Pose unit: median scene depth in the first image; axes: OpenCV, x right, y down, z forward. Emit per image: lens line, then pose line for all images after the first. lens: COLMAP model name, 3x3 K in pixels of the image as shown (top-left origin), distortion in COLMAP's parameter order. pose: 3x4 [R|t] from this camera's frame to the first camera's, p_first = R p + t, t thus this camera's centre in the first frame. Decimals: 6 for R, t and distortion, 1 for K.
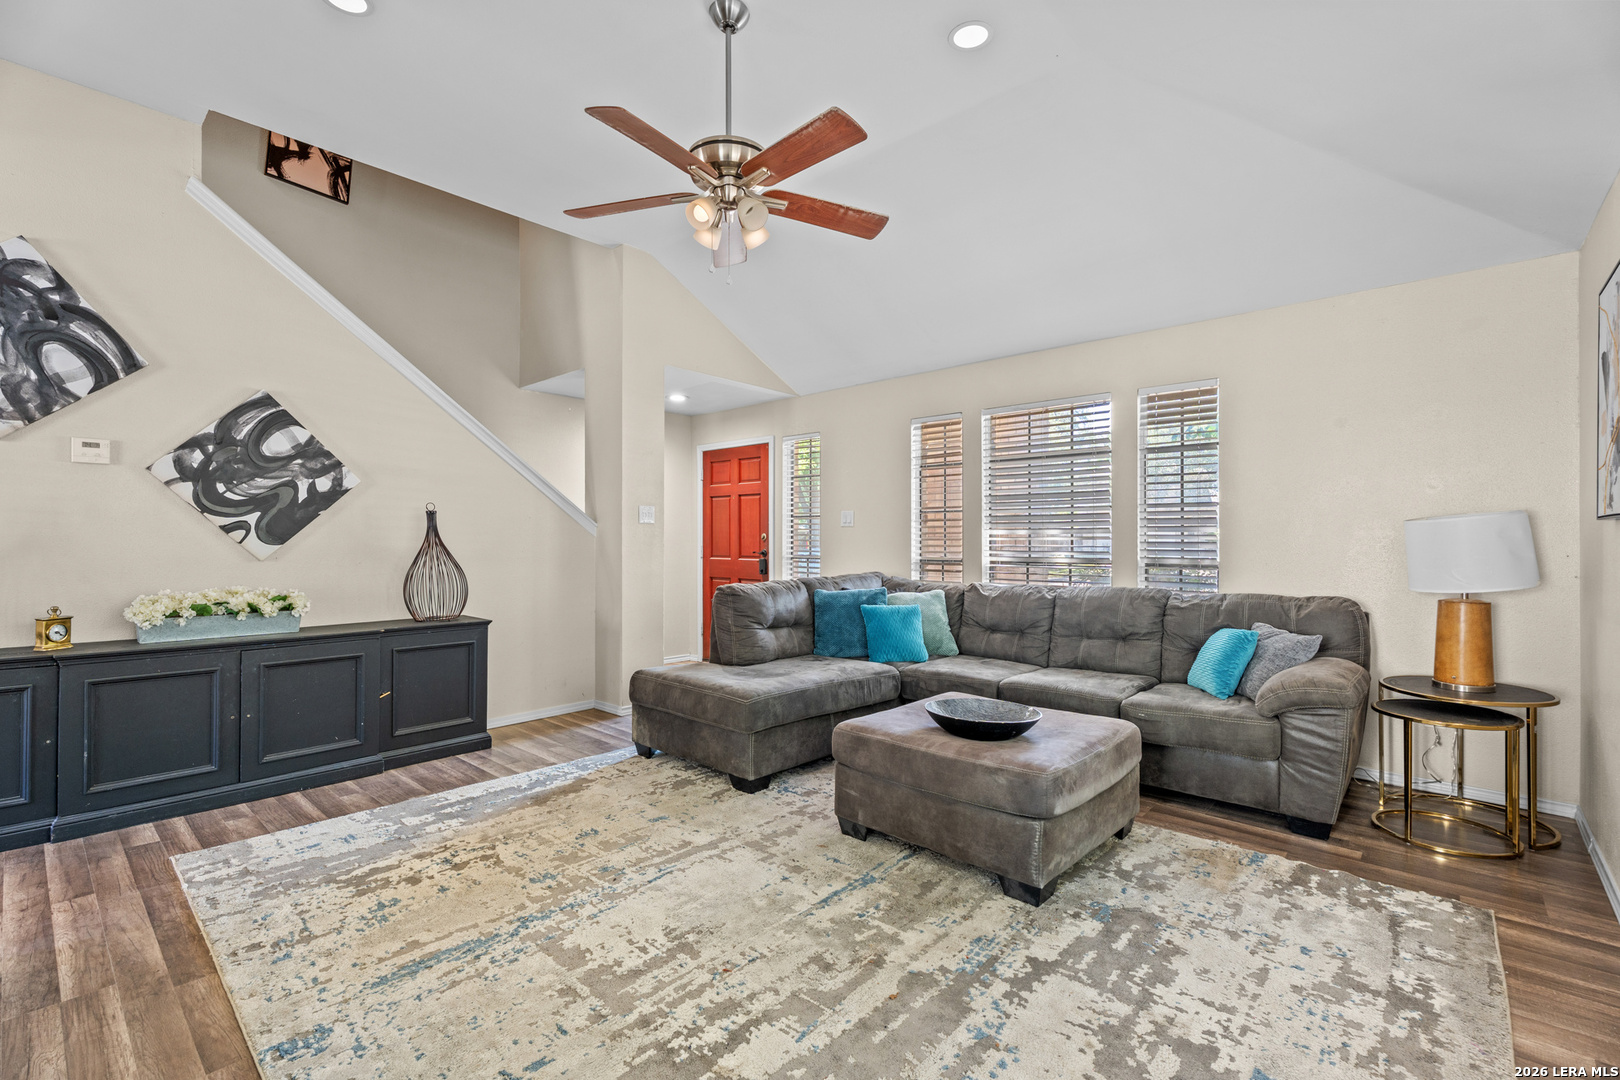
lens RADIAL K [[722.4, 0, 810.5], [0, 722.4, 539.4], [0, 0, 1]] dist [-0.001796, 0.002364]
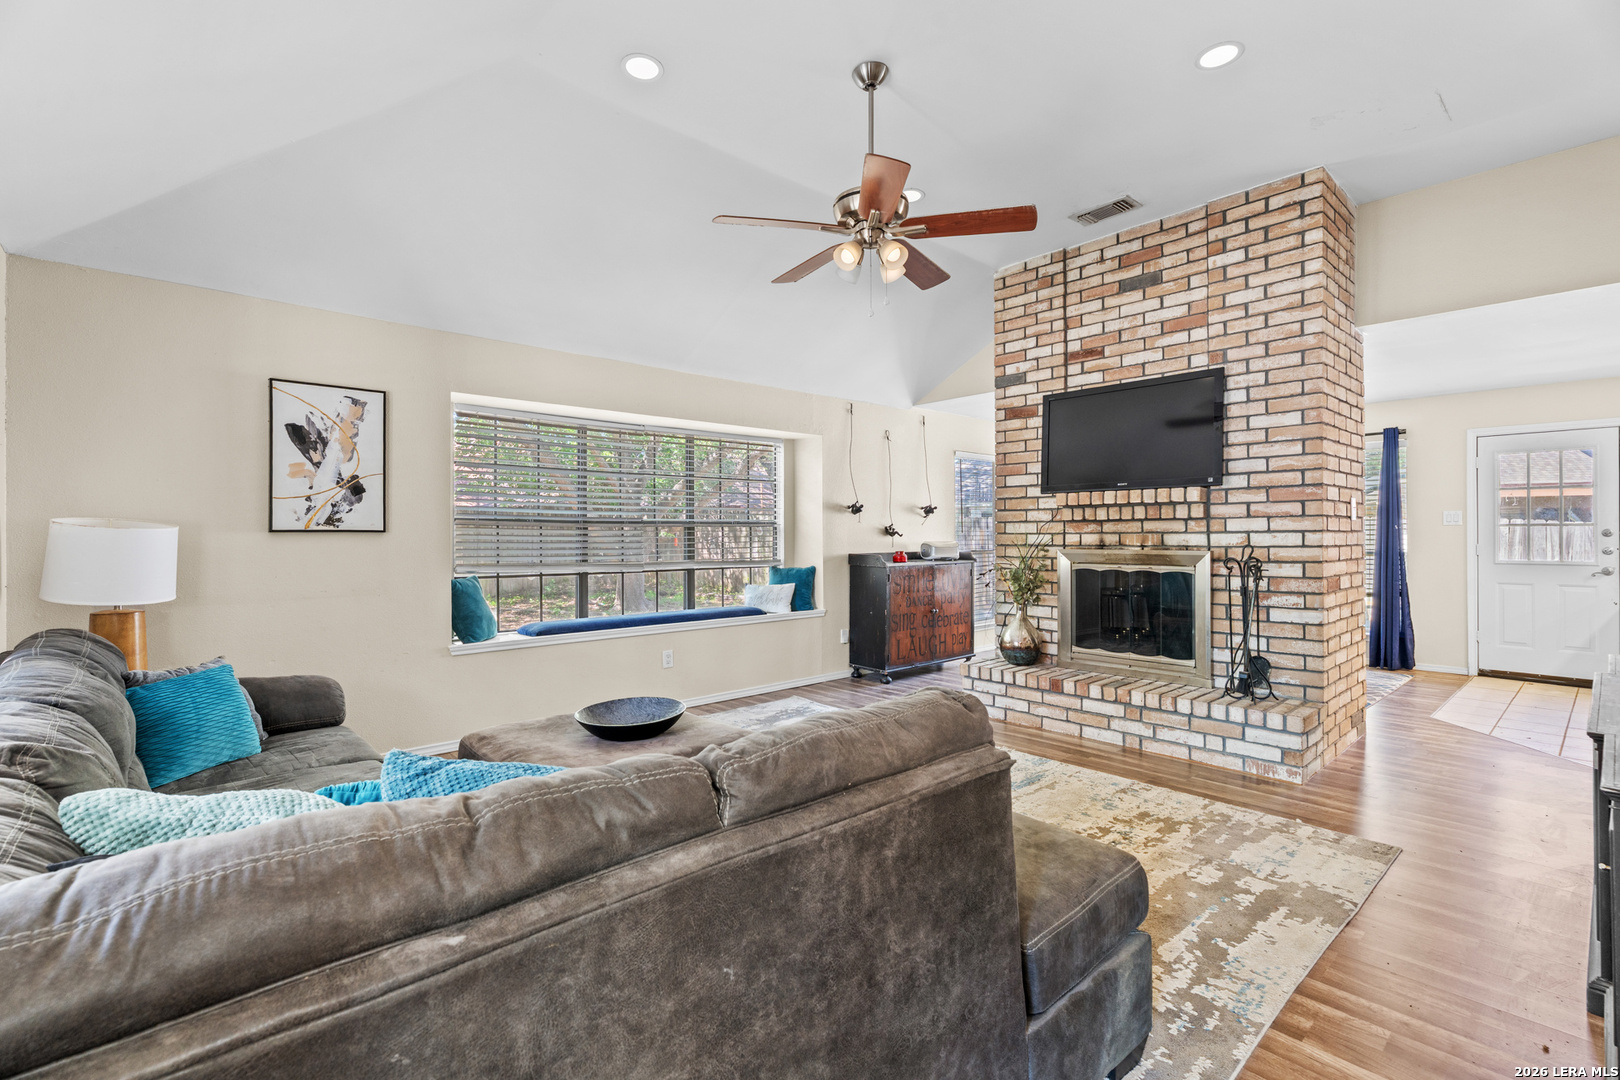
lens RADIAL K [[722.4, 0, 799.0], [0, 722.4, 530.7], [0, 0, 1]] dist [-0.001796, 0.002364]
pose [[-0.993710, 0.000183, 0.111984, -0.113742], [0.000117, 1.000000, -0.000596, -0.019788], [-0.111984, -0.000579, -0.993710, 1.890360]]
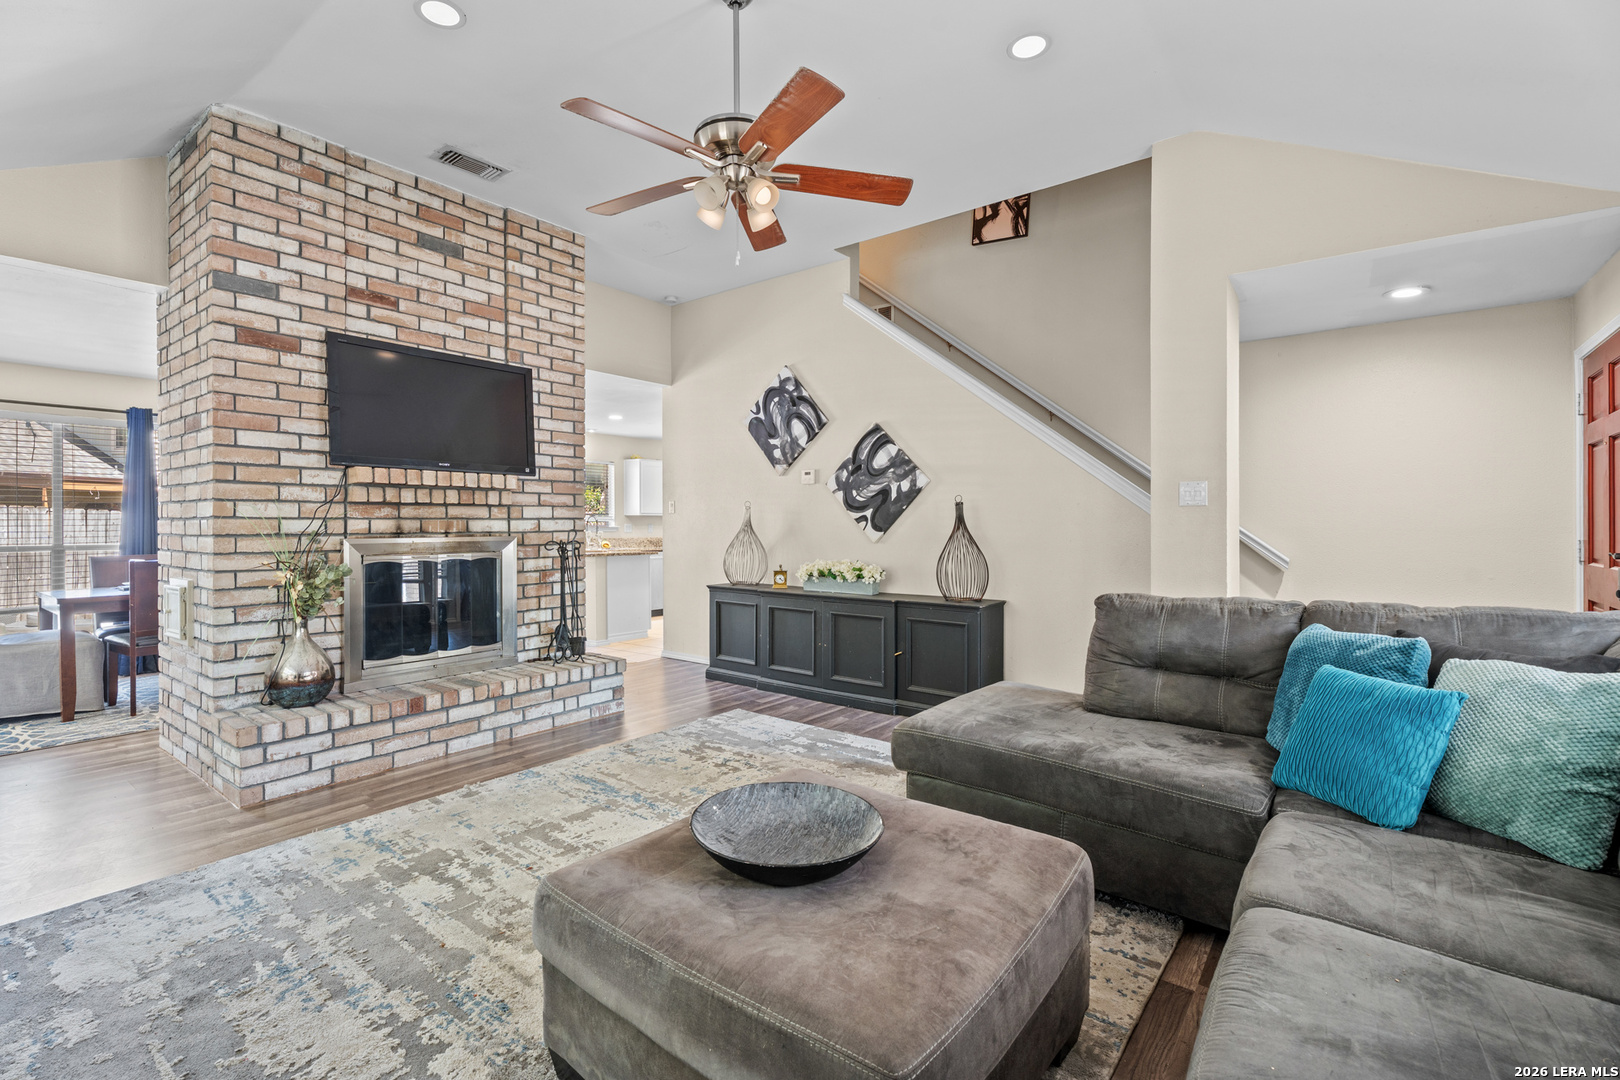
lens RADIAL K [[722.4, 0, 798.1], [0, 722.4, 527.5], [0, 0, 1]] dist [-0.001796, 0.002364]
pose [[0.061596, -0.002684, -0.998098, 0.769942], [-0.000836, 0.999996, -0.002740, 0.003732], [0.998101, 0.001003, 0.061593, 0.913829]]
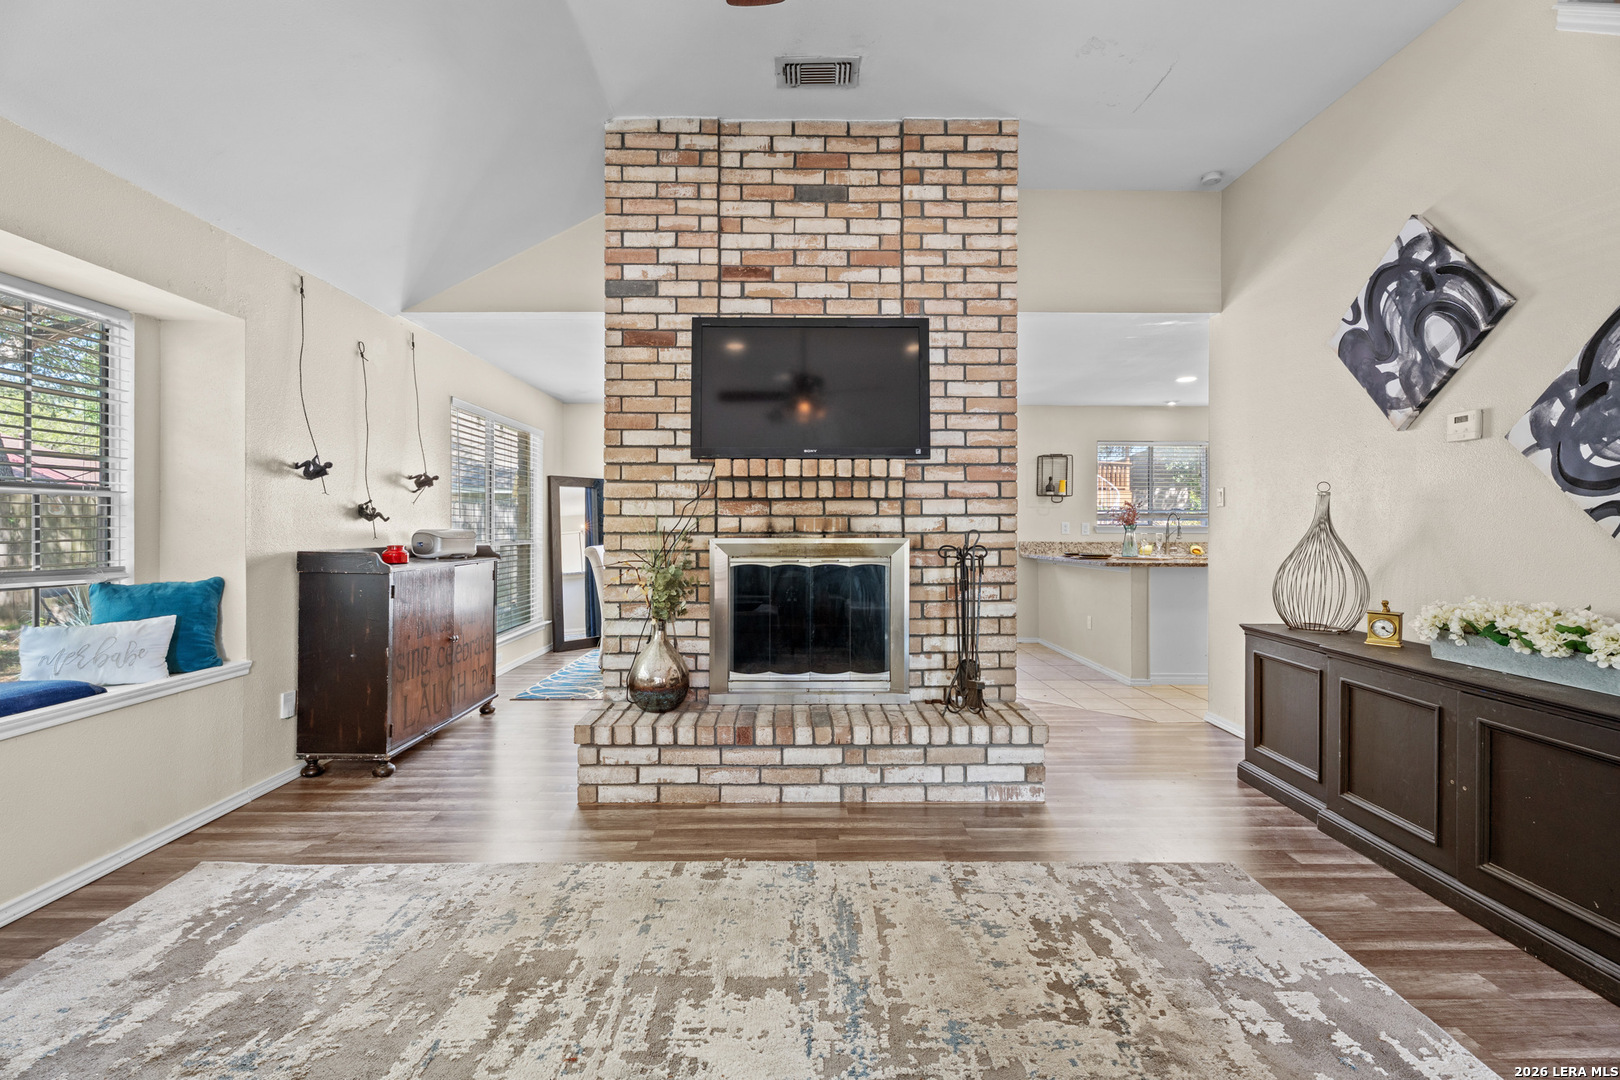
lens RADIAL K [[722.4, 0, 800.4], [0, 722.4, 525.7], [0, 0, 1]] dist [-0.001796, 0.002364]
pose [[-0.739506, -0.005384, -0.673129, 0.158379], [-0.006995, 0.999975, -0.000313, 0.000276], [0.673114, 0.004477, -0.739525, 1.161015]]
